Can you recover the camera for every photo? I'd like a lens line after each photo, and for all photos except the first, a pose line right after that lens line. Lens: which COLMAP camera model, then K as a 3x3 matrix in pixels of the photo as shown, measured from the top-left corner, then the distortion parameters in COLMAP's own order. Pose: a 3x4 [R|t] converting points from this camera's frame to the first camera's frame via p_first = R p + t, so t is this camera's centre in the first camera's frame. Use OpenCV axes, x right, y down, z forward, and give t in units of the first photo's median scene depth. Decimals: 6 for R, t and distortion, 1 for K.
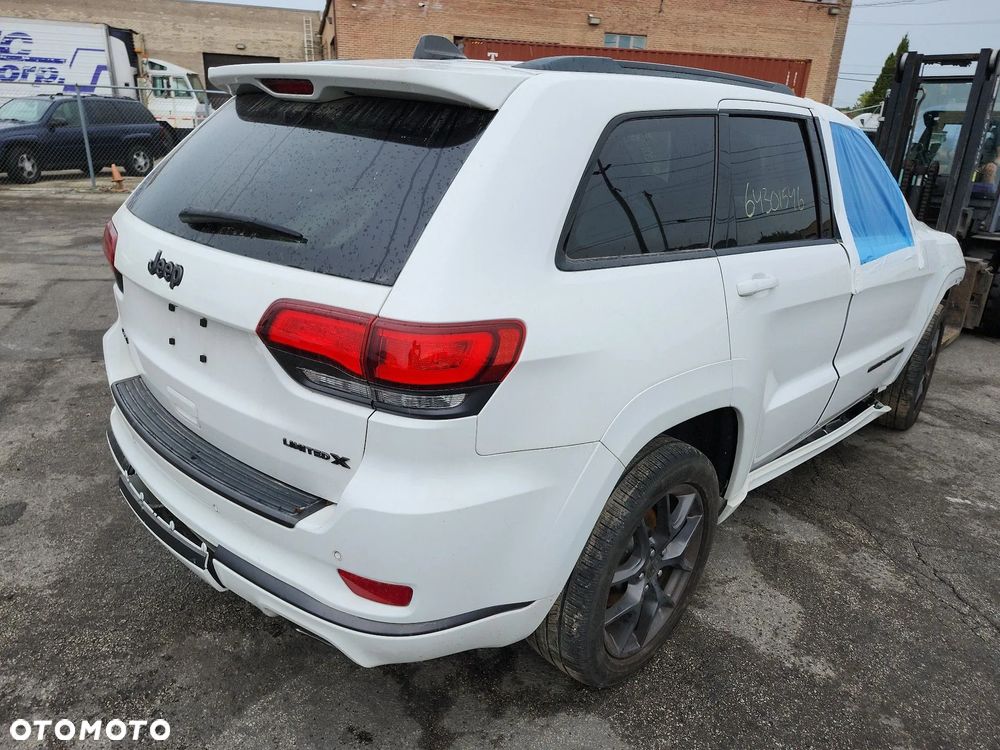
lens RADIAL K [[752.0, 0, 500.0], [0, 752.0, 375.0], [0, 0, 1]] dist [0.080819, -0.109721]
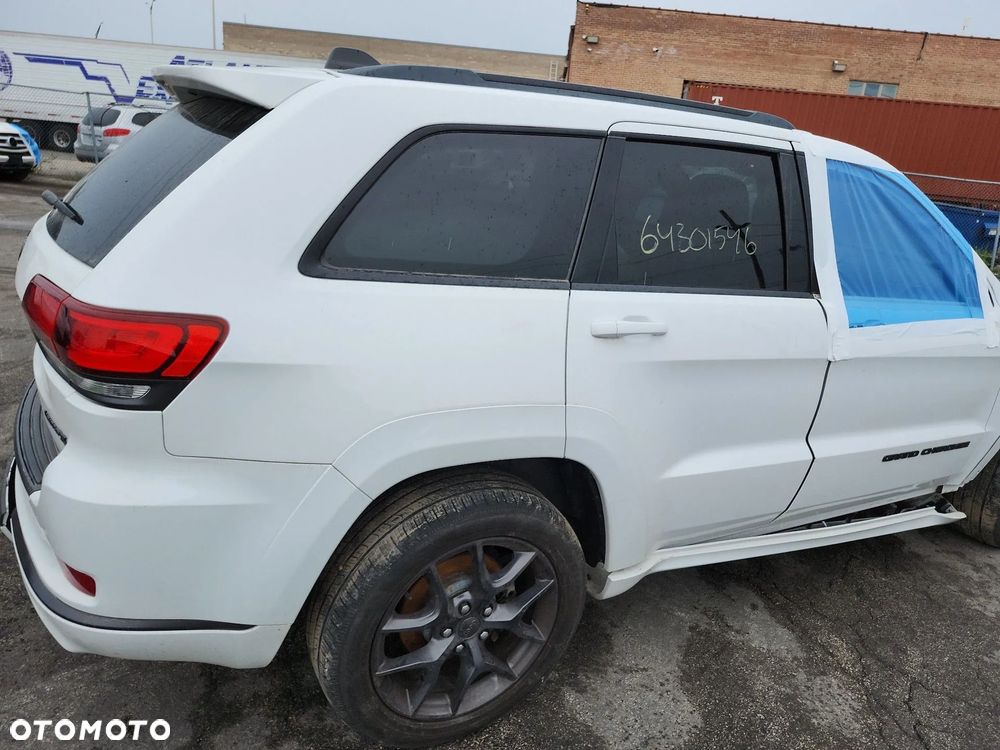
lens RADIAL K [[754.6, 0, 498.8], [0, 754.6, 357.5], [0, 0, 1]] dist [0.048700, -0.044648]
pose [[0.951672, 0.125676, -0.280223, 0.371202], [-0.144980, 0.988212, -0.049171, -0.016519], [0.270740, 0.087422, 0.958675, 0.103586]]
